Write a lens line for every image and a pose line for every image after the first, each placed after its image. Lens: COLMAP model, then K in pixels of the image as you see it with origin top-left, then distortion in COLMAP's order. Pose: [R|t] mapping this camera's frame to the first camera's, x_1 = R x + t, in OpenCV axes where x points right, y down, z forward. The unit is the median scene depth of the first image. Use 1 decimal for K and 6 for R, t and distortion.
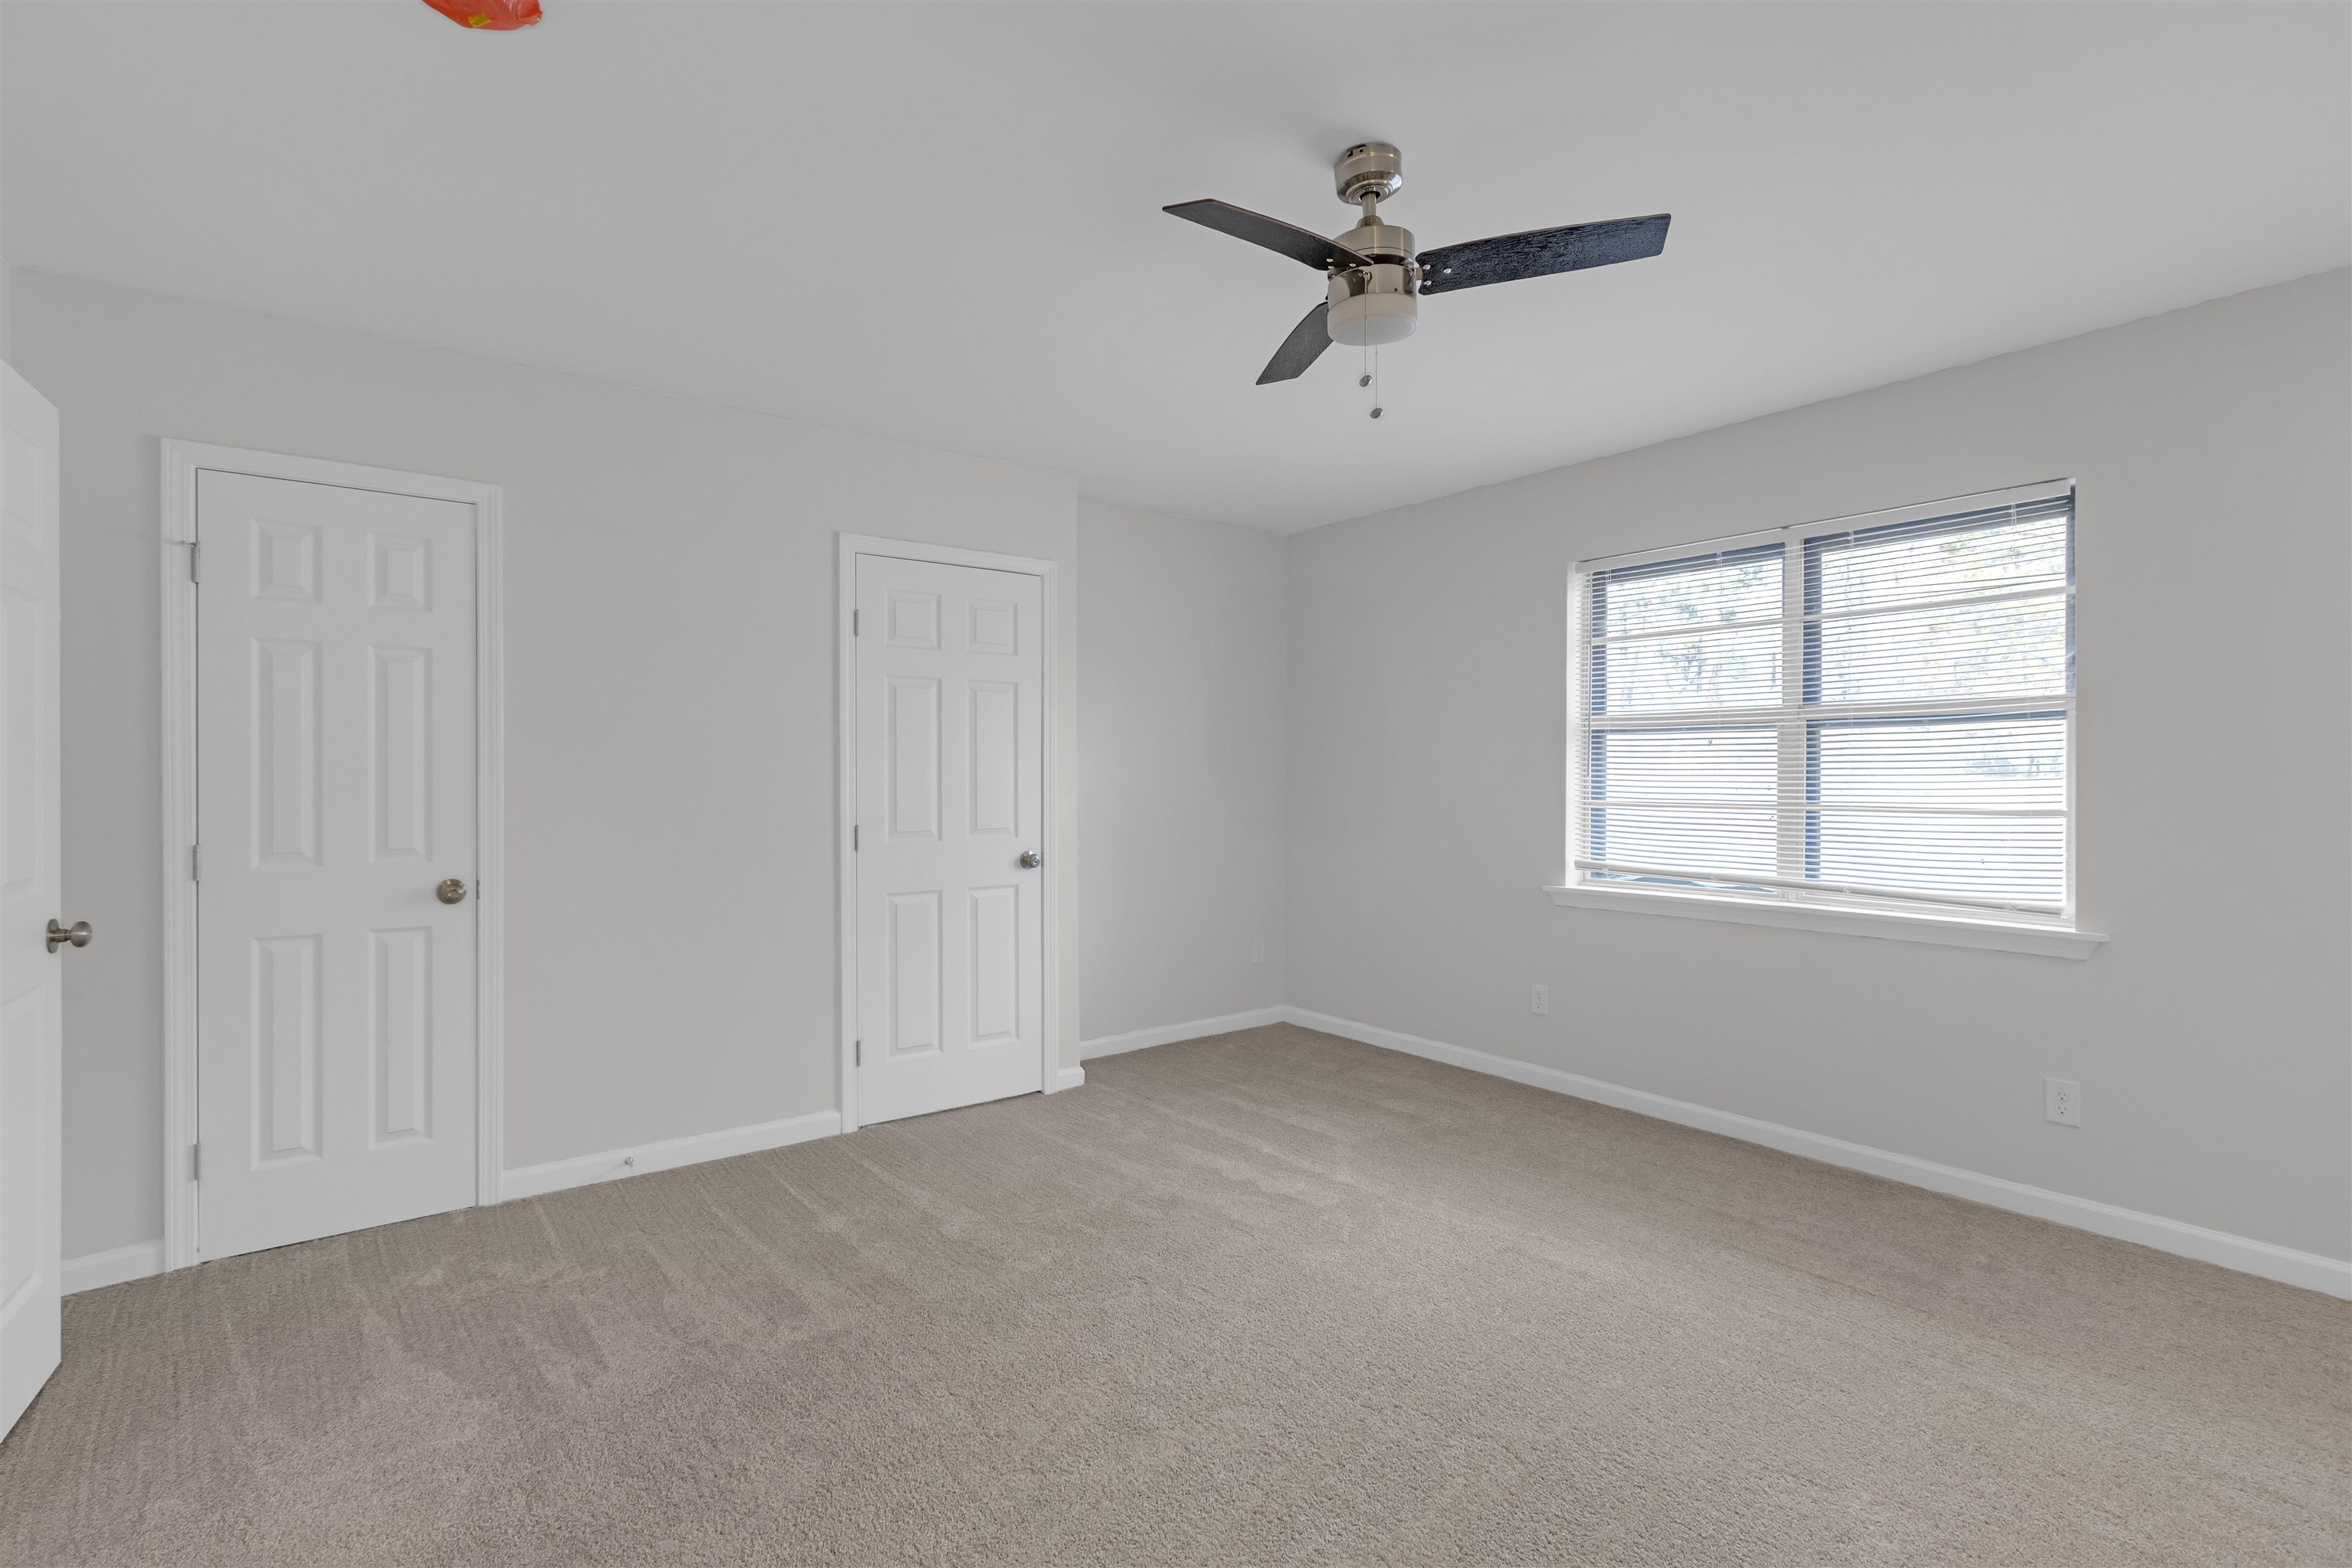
lens RADIAL K [[1091.3, 0, 1169.3], [0, 1091.3, 776.3], [0, 0, 1]] dist [0.002135, 0.000175]
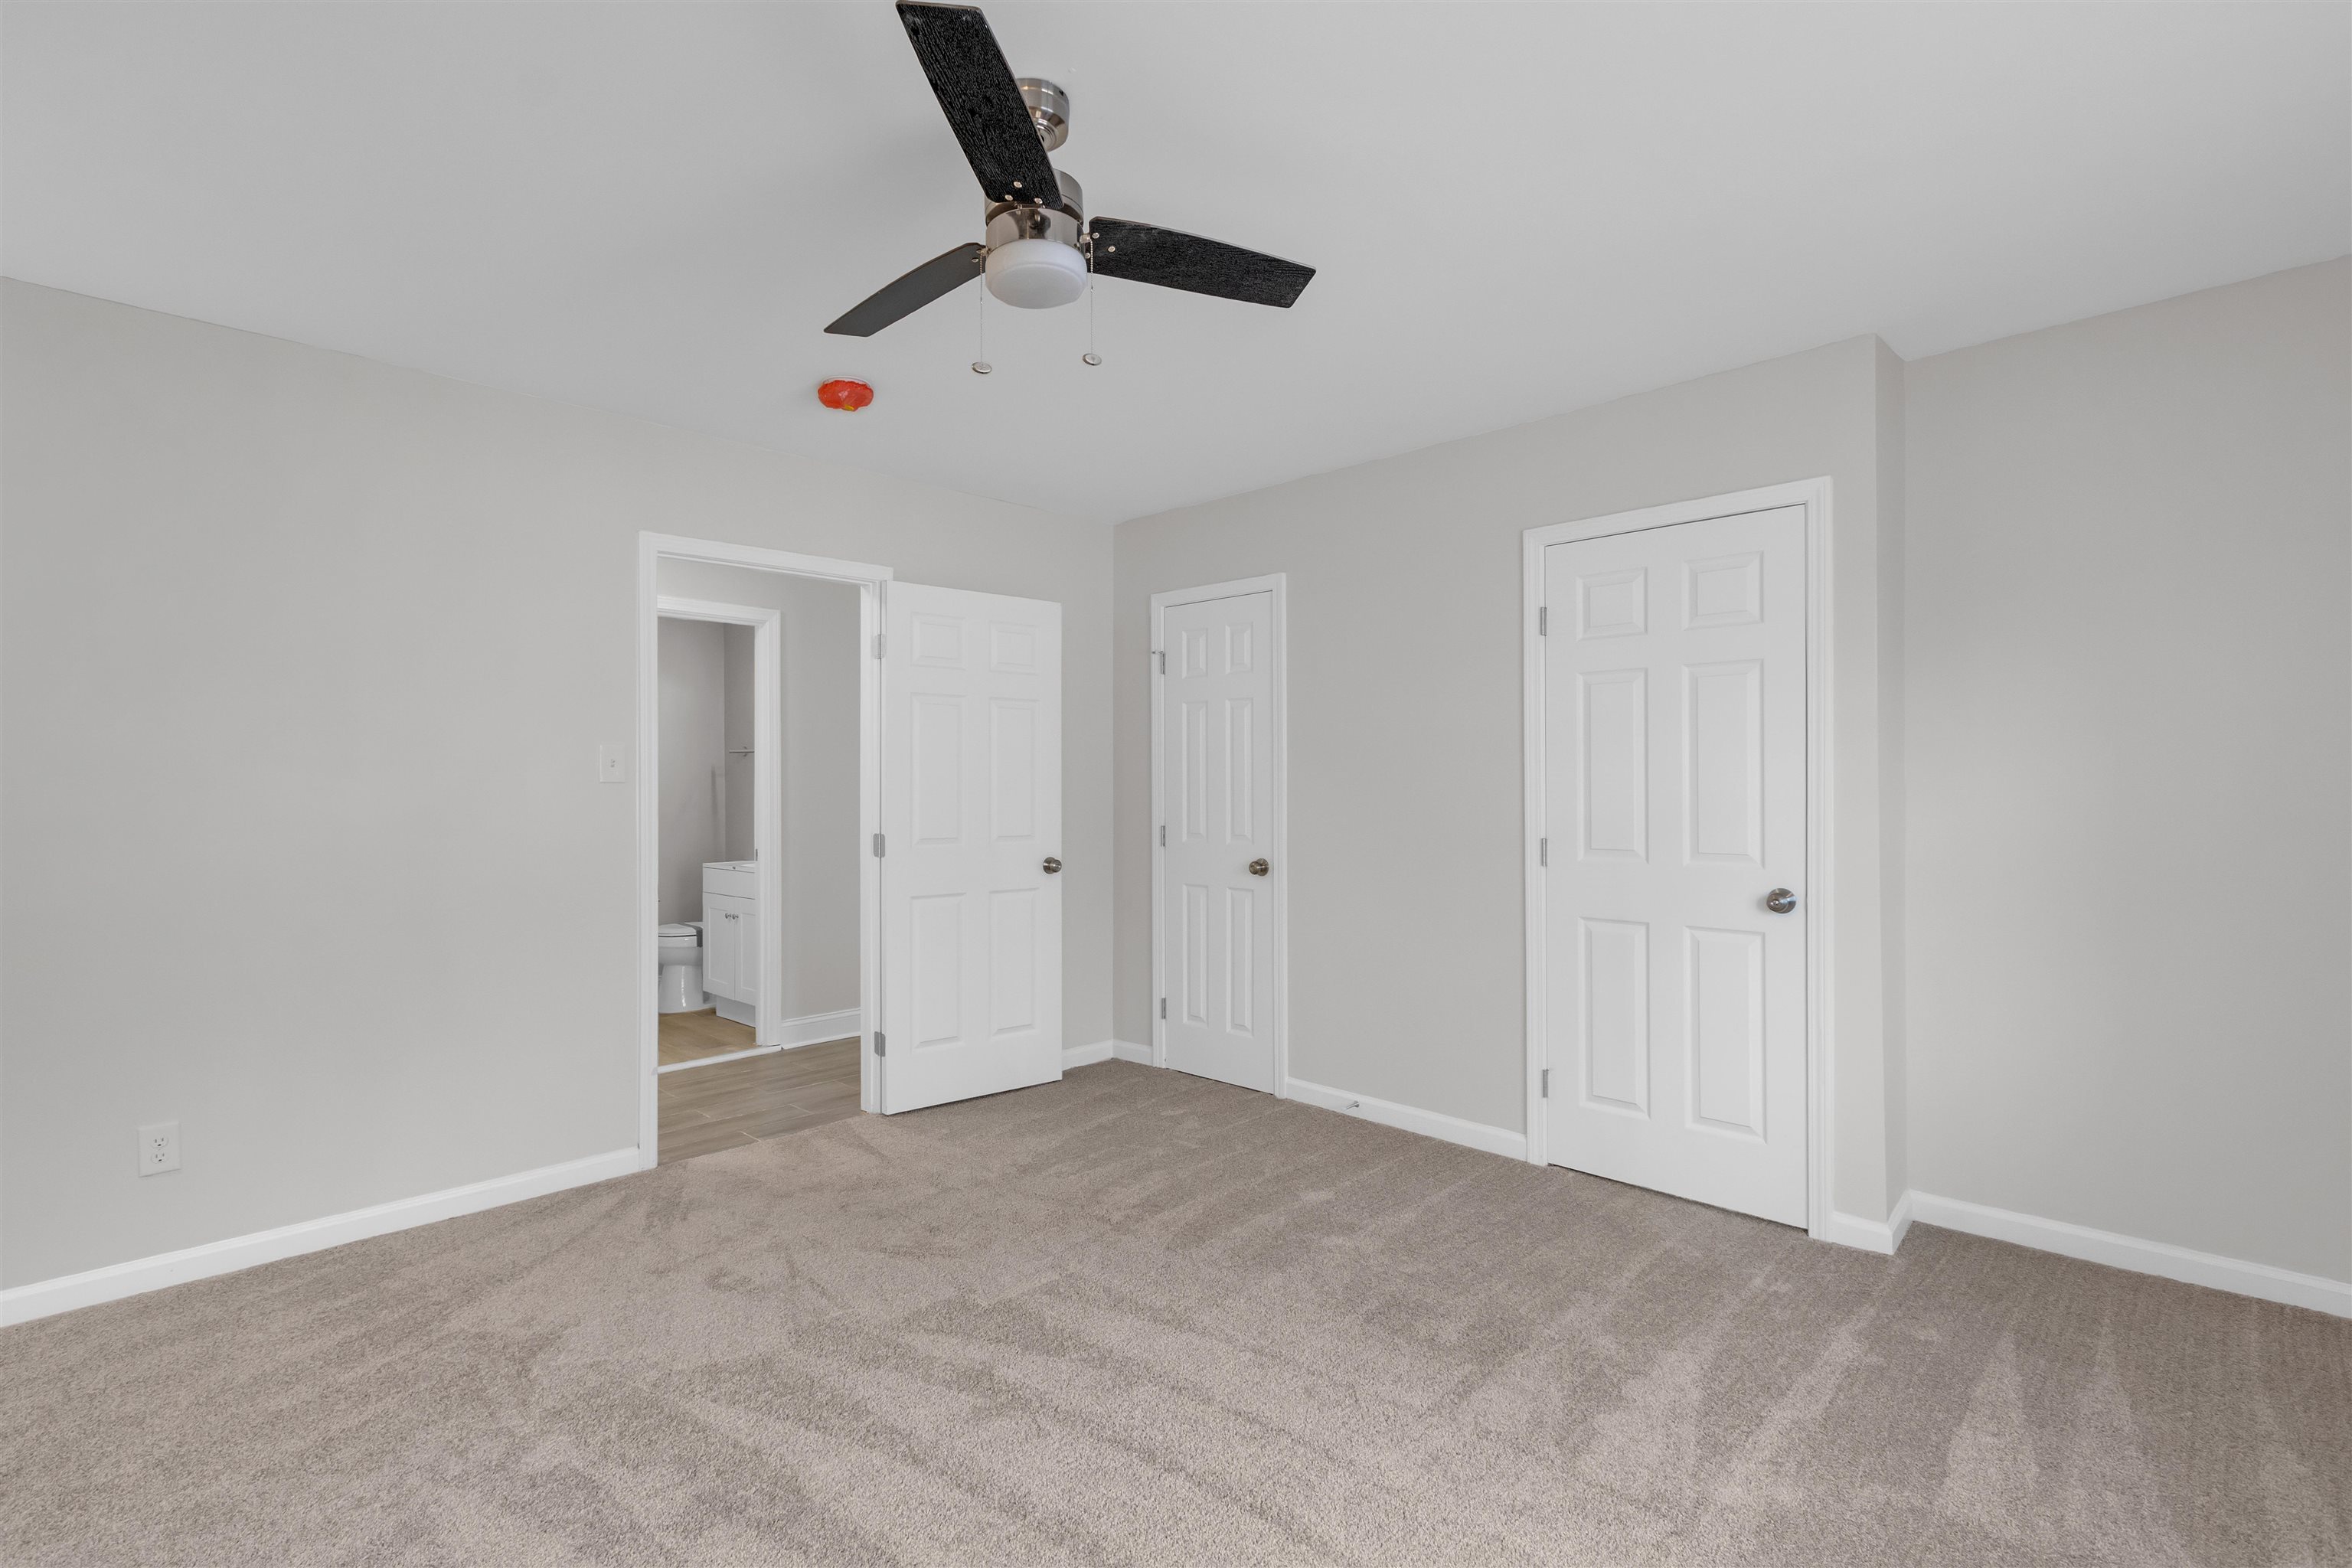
lens RADIAL K [[1091.3, 0, 1169.3], [0, 1091.3, 776.3], [0, 0, 1]] dist [0.002135, 0.000175]
pose [[0.142801, -0.010552, -0.989695, 0.603814], [-0.004093, 0.999928, -0.011252, 0.004047], [0.989743, 0.005658, 0.142748, 0.558535]]
